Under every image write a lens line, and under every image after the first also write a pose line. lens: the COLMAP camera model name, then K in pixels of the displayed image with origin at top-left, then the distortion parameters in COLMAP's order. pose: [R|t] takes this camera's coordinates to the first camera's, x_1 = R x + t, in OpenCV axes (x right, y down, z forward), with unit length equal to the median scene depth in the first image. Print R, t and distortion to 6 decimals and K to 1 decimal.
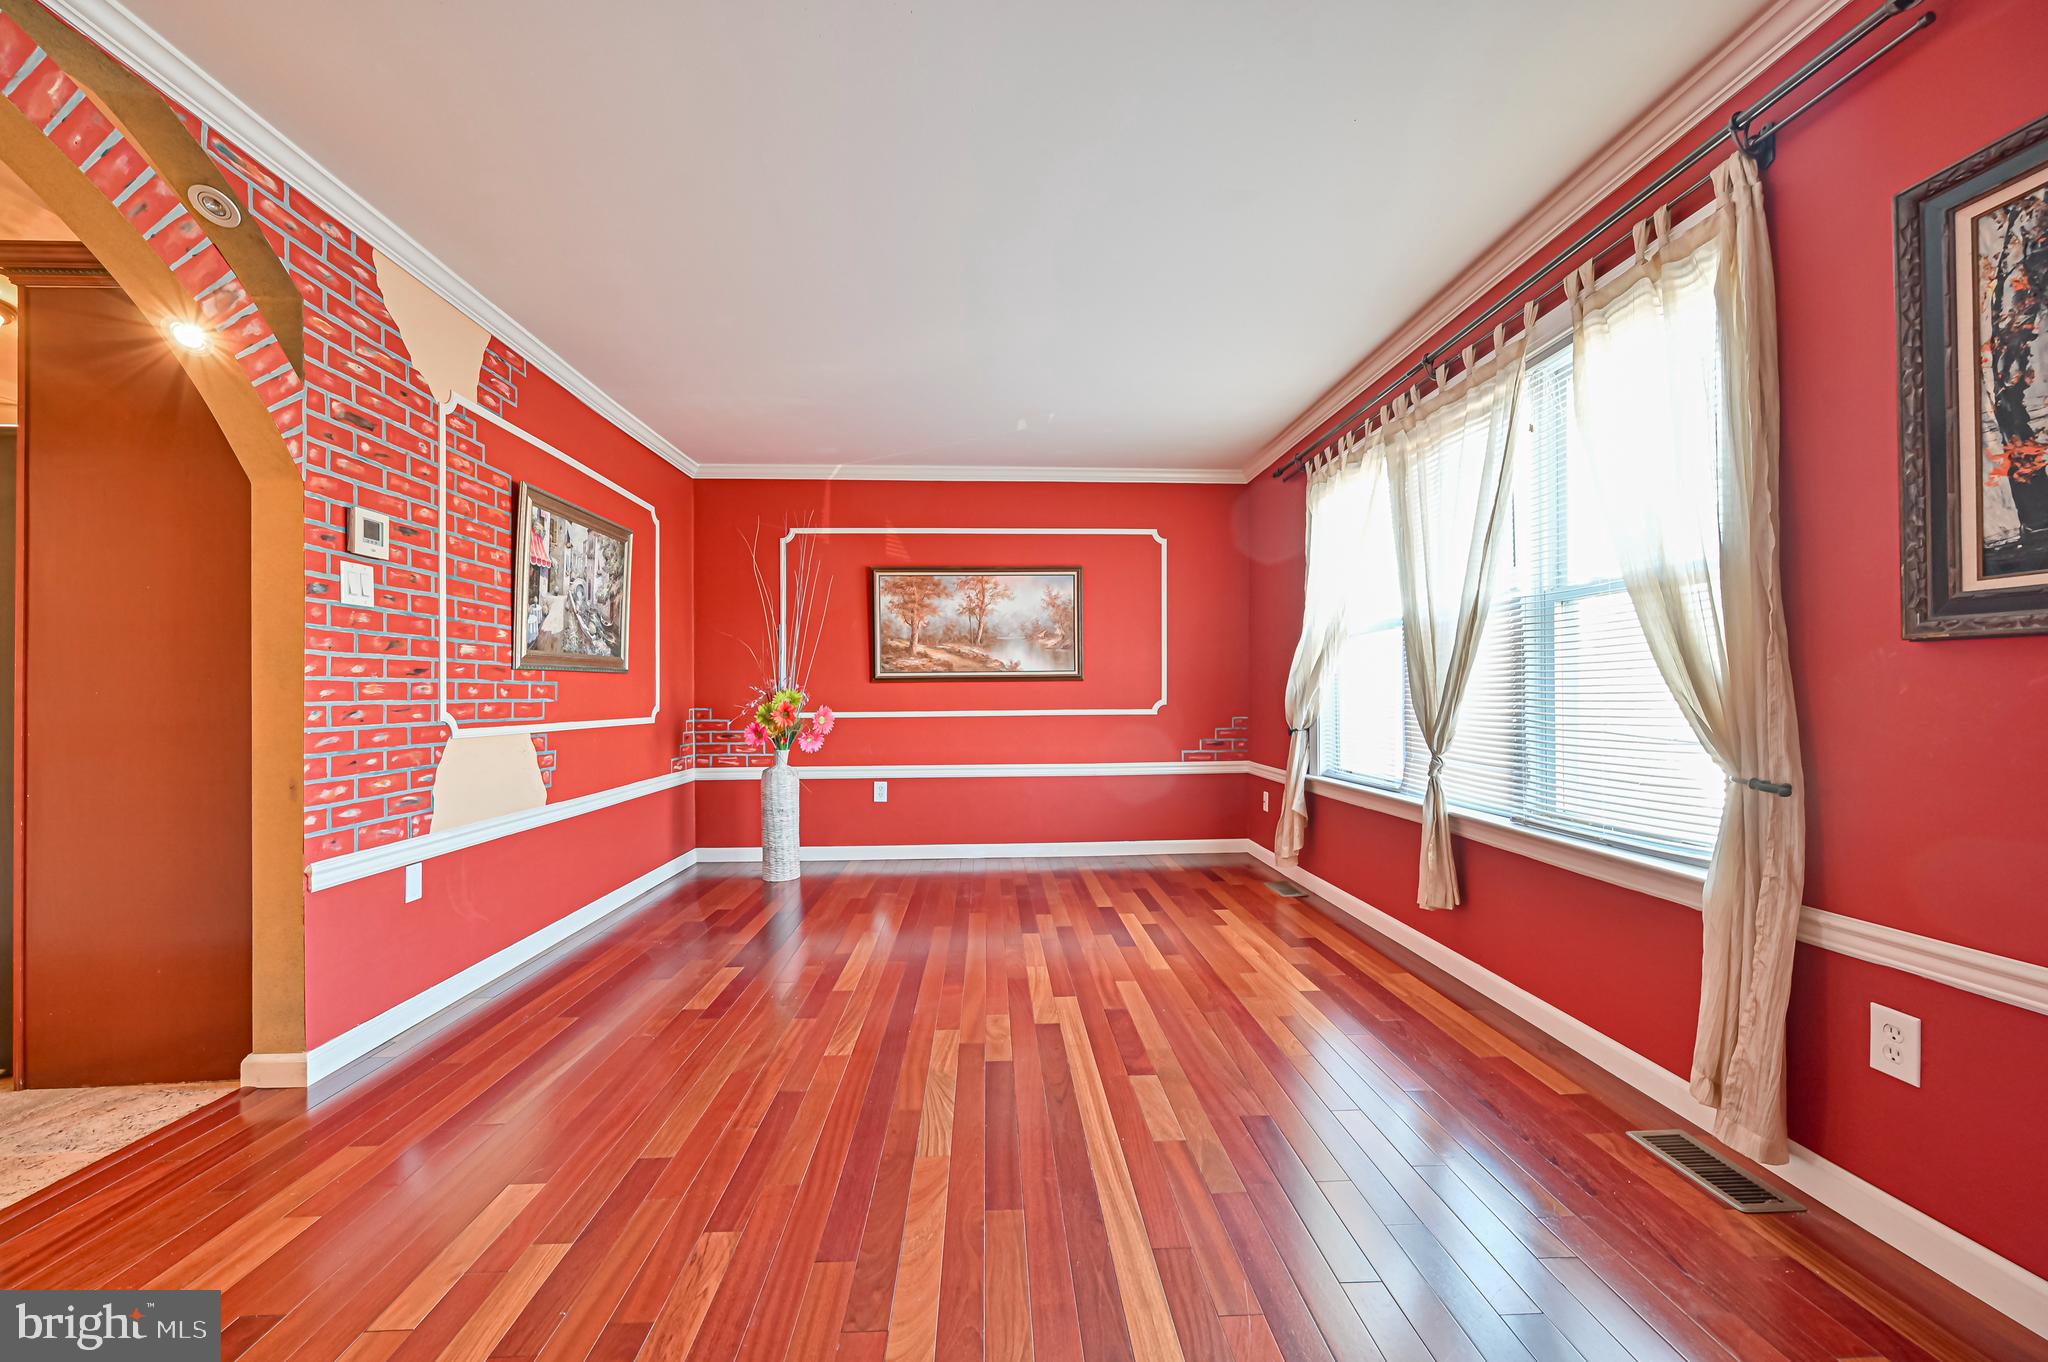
lens RADIAL K [[806.7, 0, 1022.7], [0, 806.7, 696.4], [0, 0, 1]] dist [-0.002359, 0.000743]
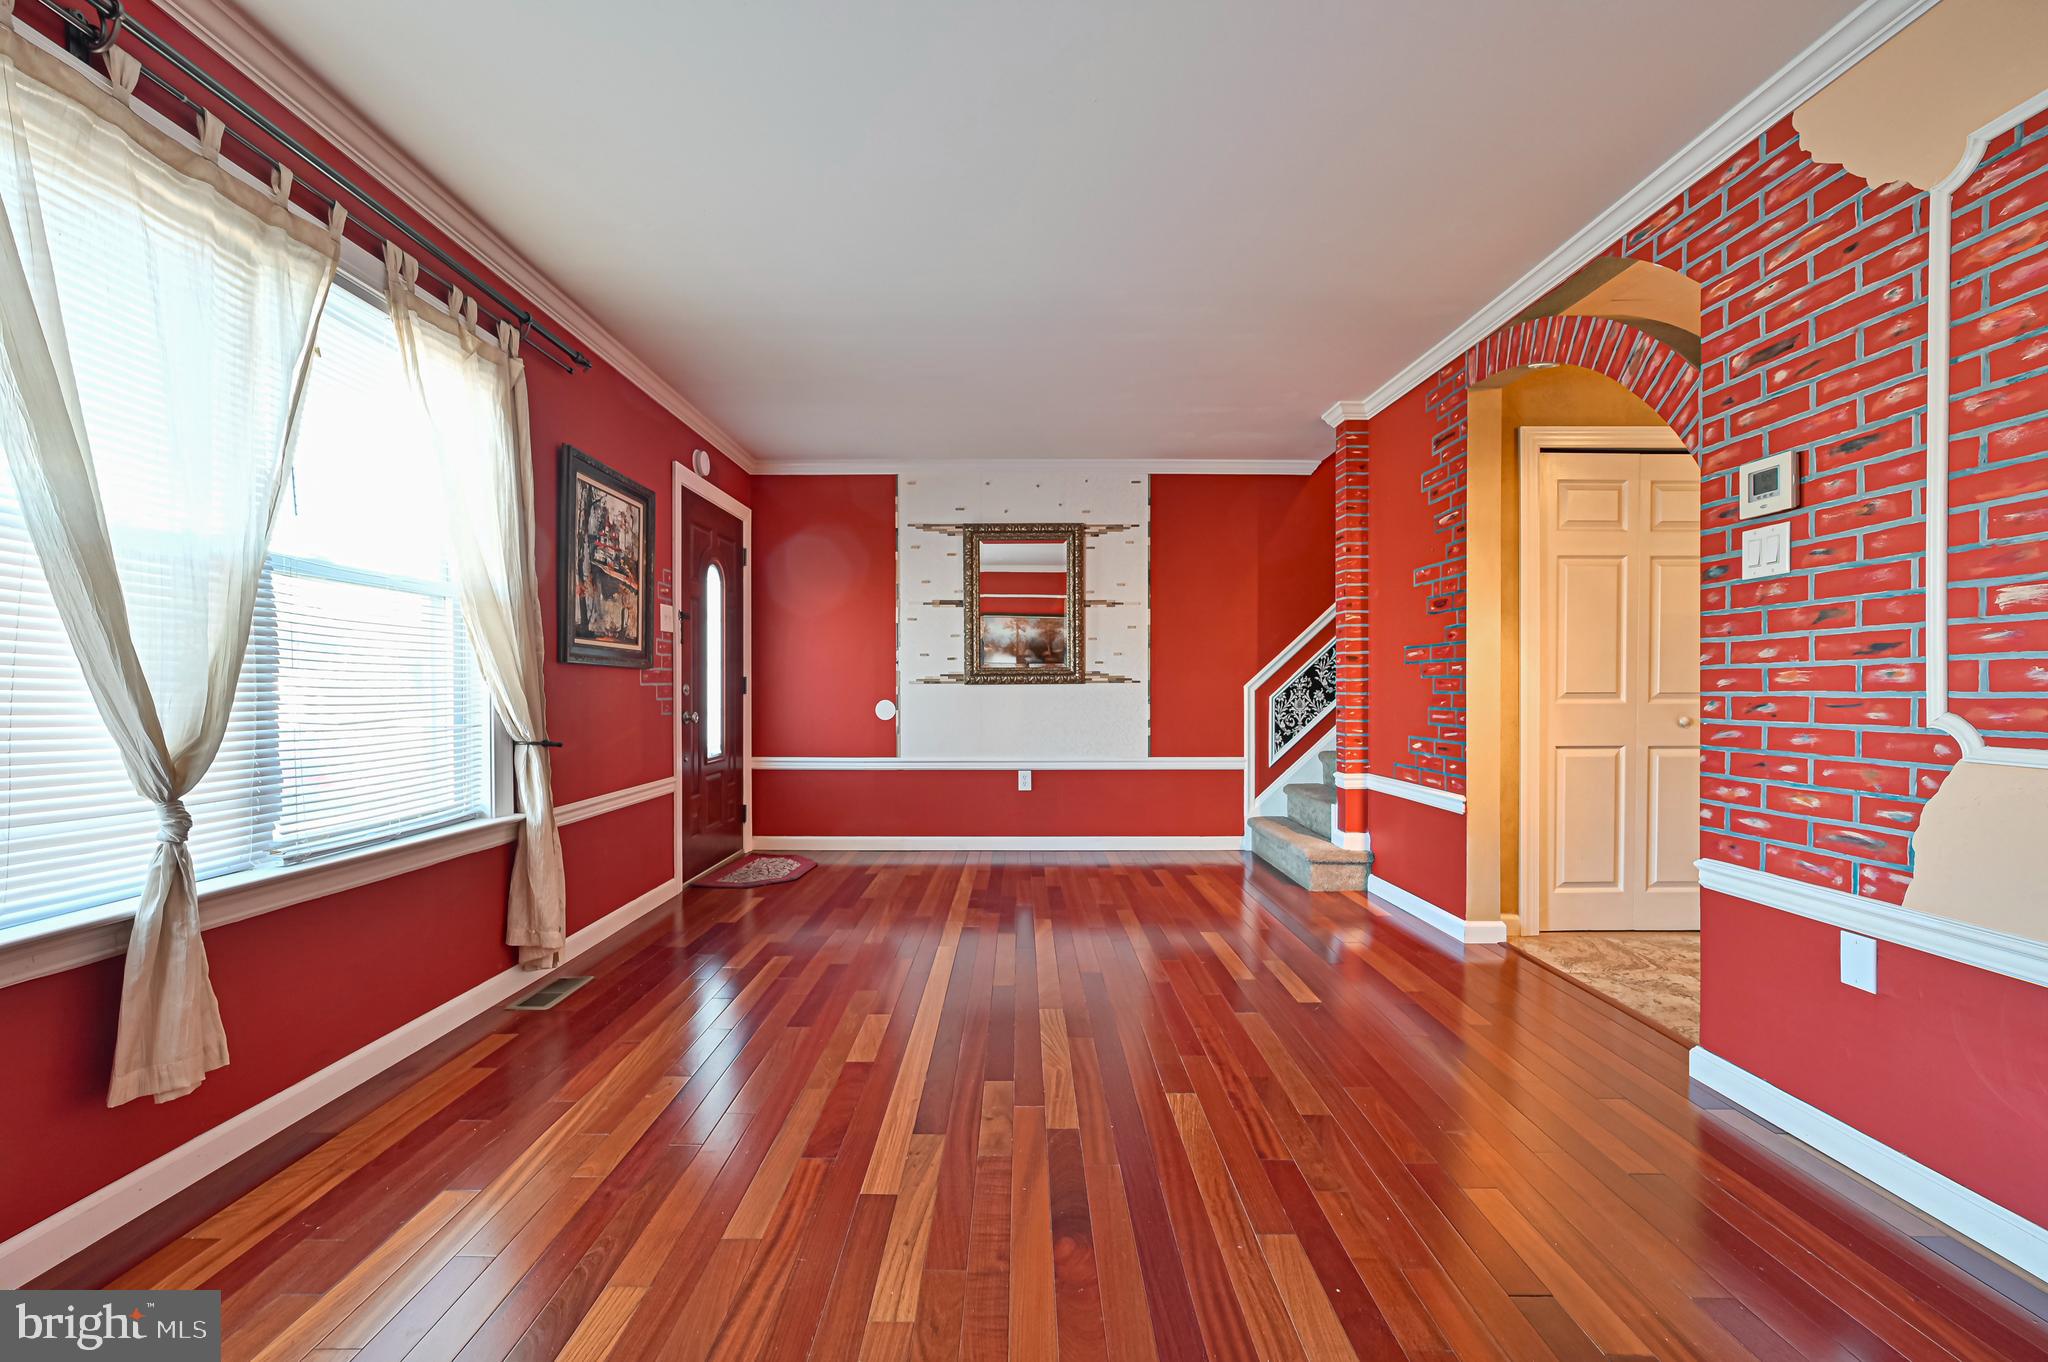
lens RADIAL K [[806.7, 0, 1021.5], [0, 806.7, 694.3], [0, 0, 1]] dist [-0.002359, 0.000743]
pose [[-0.999069, 0.003434, 0.043001, -0.082778], [0.003872, 0.999941, 0.010102, -0.002535], [-0.042964, 0.010259, -0.999024, 1.660212]]
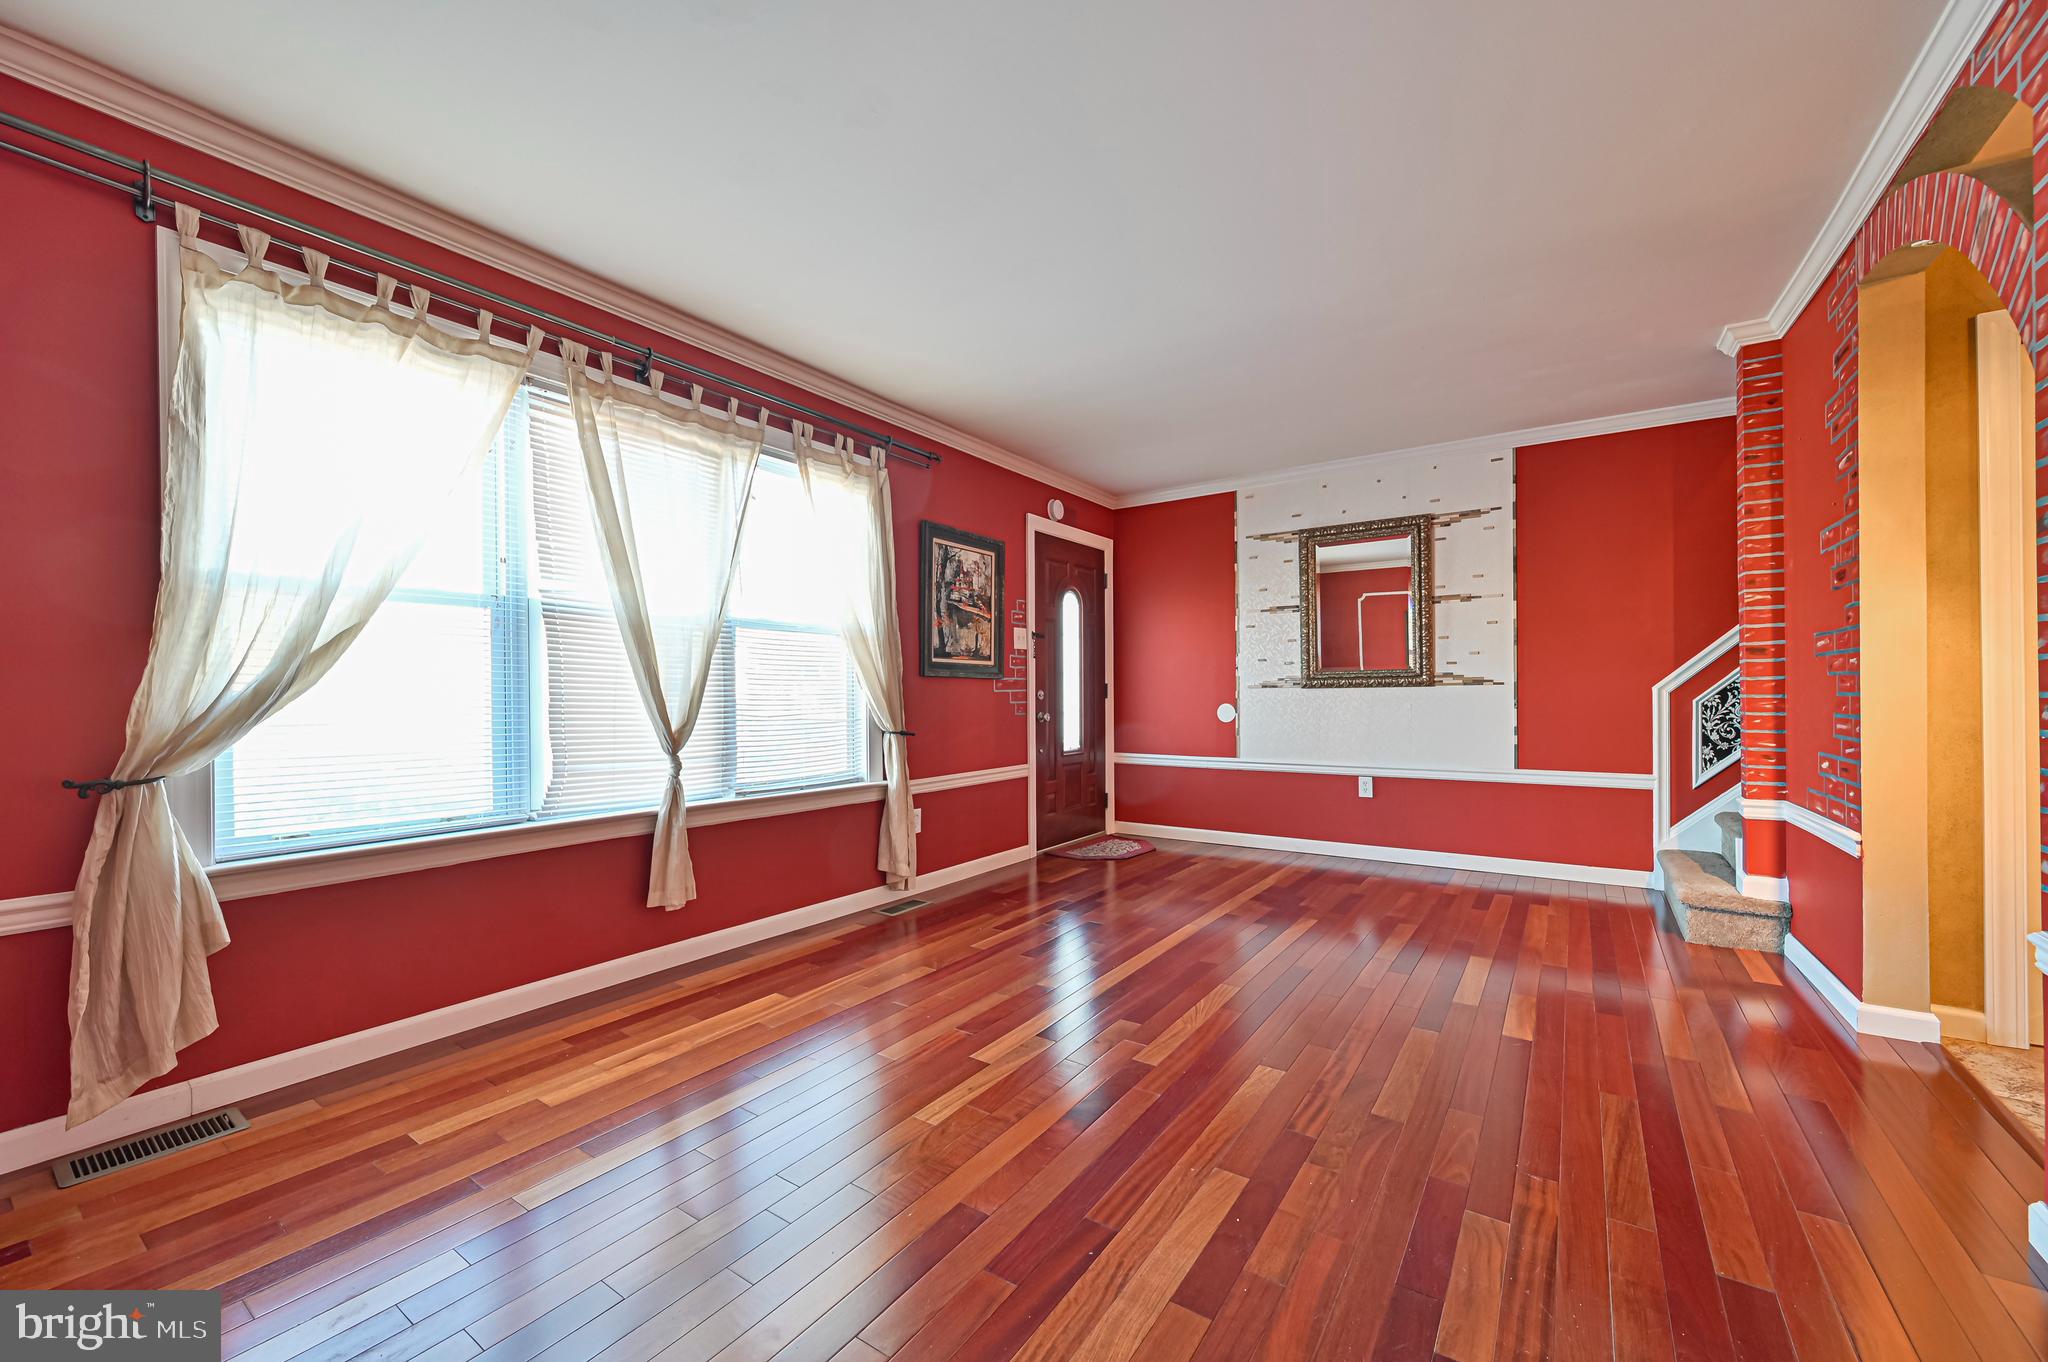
lens RADIAL K [[806.7, 0, 1021.1], [0, 806.7, 694.3], [0, 0, 1]] dist [-0.002359, 0.000743]
pose [[-0.797616, 0.008506, 0.603106, -0.500840], [0.010587, 0.999944, -0.000102, 0.000162], [-0.603073, 0.006304, -0.797661, 1.703345]]
